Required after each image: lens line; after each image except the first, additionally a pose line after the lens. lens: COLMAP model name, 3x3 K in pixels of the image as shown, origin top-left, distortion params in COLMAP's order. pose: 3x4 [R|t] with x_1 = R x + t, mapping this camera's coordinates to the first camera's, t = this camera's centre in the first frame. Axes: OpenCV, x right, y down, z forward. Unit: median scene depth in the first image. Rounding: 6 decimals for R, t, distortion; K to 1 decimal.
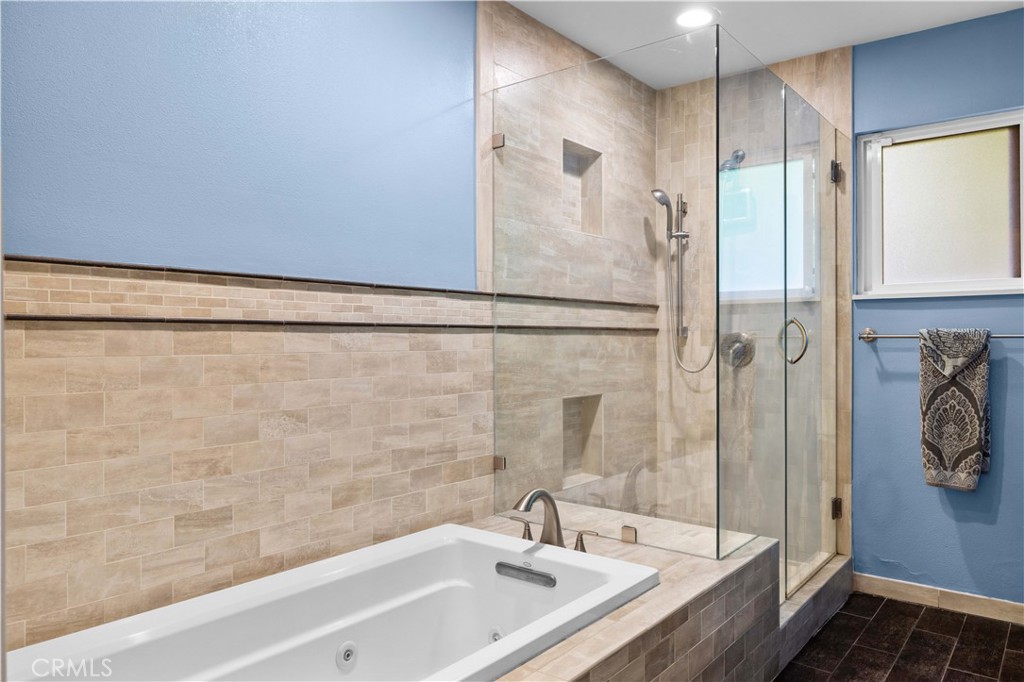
lens RADIAL K [[710.0, 0, 512.7], [0, 710.0, 343.6], [0, 0, 1]] dist [-0.001127, 0.002767]
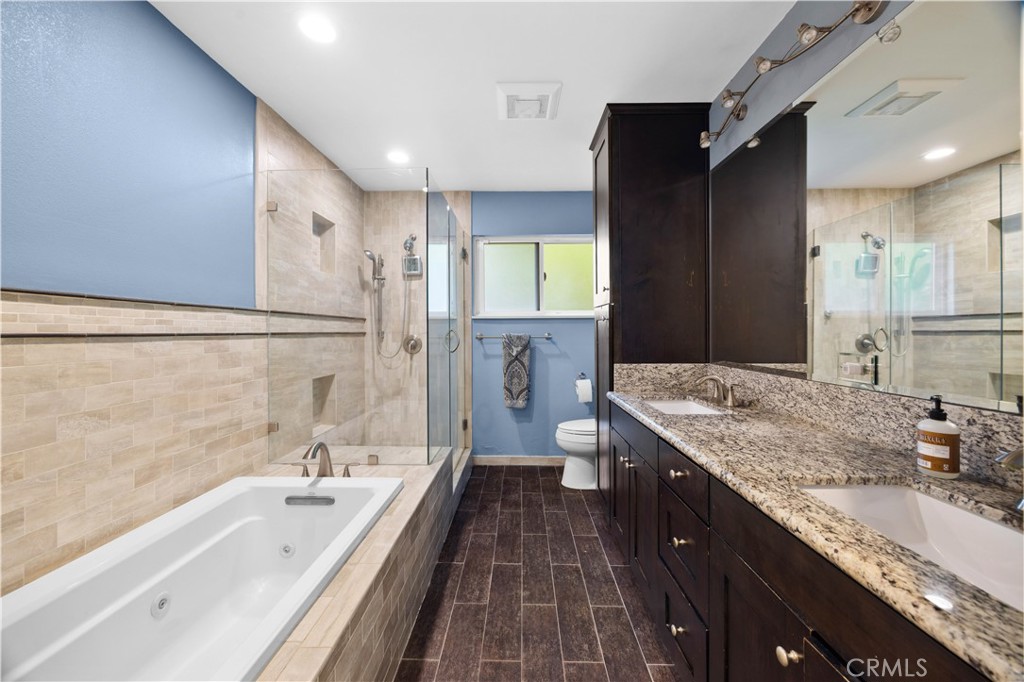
lens RADIAL K [[395.6, 0, 511.6], [0, 395.6, 331.9], [0, 0, 1]] dist [0.003011, -0.000719]
pose [[0.799843, -0.000498, 0.600208, -0.115503], [0.005637, 0.999962, -0.006683, -0.019384], [-0.600182, 0.008728, 0.799816, 0.056078]]
